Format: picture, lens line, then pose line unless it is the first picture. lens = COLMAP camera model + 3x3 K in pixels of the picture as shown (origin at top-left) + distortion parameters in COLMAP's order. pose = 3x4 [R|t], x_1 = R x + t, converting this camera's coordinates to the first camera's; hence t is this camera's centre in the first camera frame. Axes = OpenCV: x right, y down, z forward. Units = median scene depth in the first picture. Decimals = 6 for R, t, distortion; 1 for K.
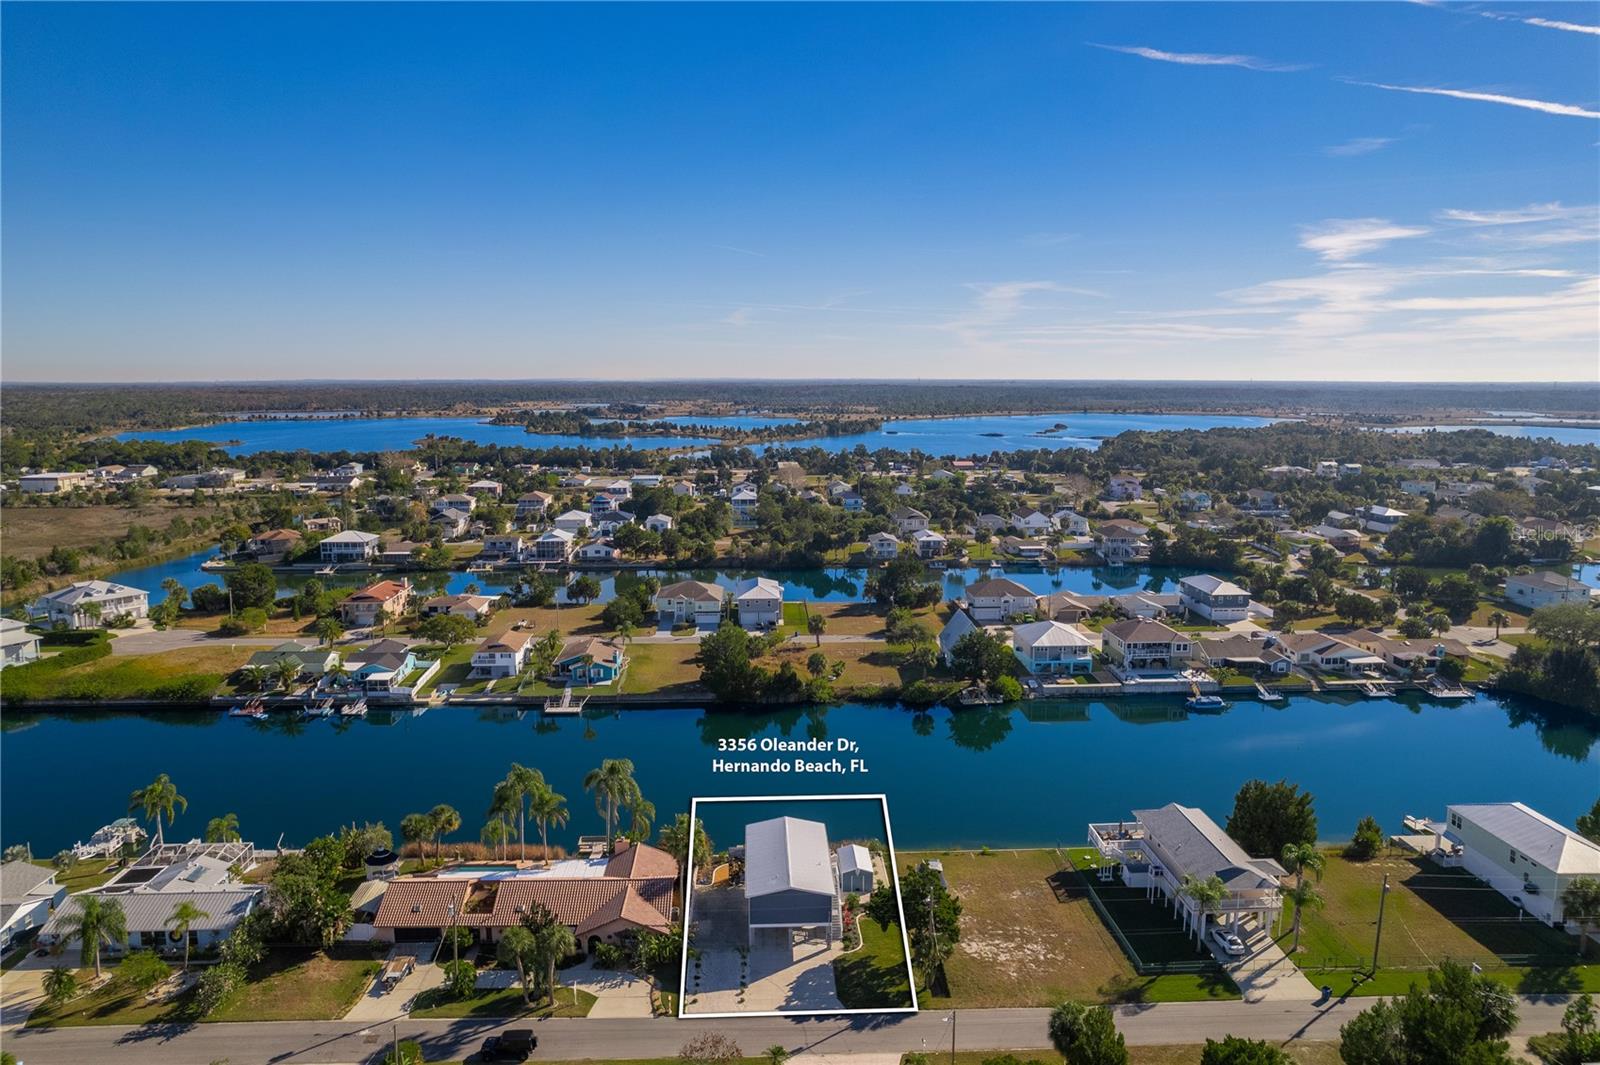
lens RADIAL K [[1060.8, 0, 804.4], [0, 1060.8, 488.6], [0, 0, 1]] dist [-0.077617, 0.057227]
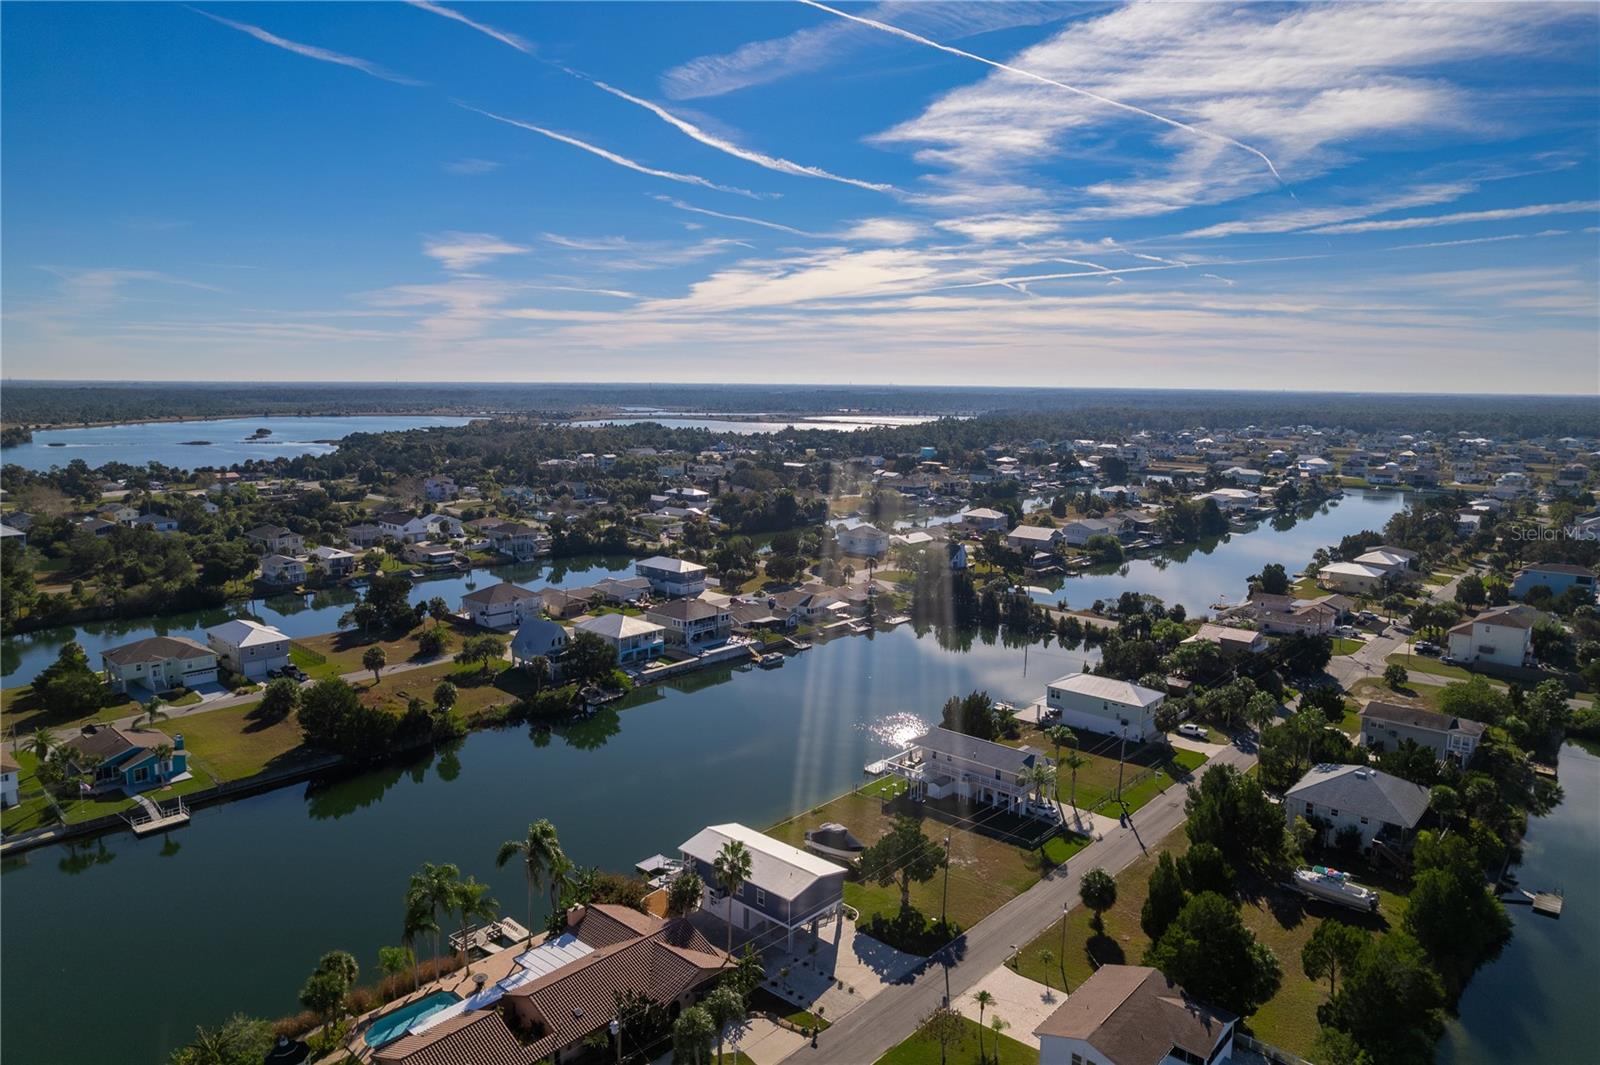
lens RADIAL K [[1041.9, 0, 786.2], [0, 1041.9, 486.3], [0, 0, 1]] dist [-0.065034, 0.047902]
pose [[0.700623, -0.065639, 0.710506, -0.092482], [0.066794, 0.997421, 0.026281, -0.003773], [-0.710399, 0.029045, 0.703200, 0.037992]]
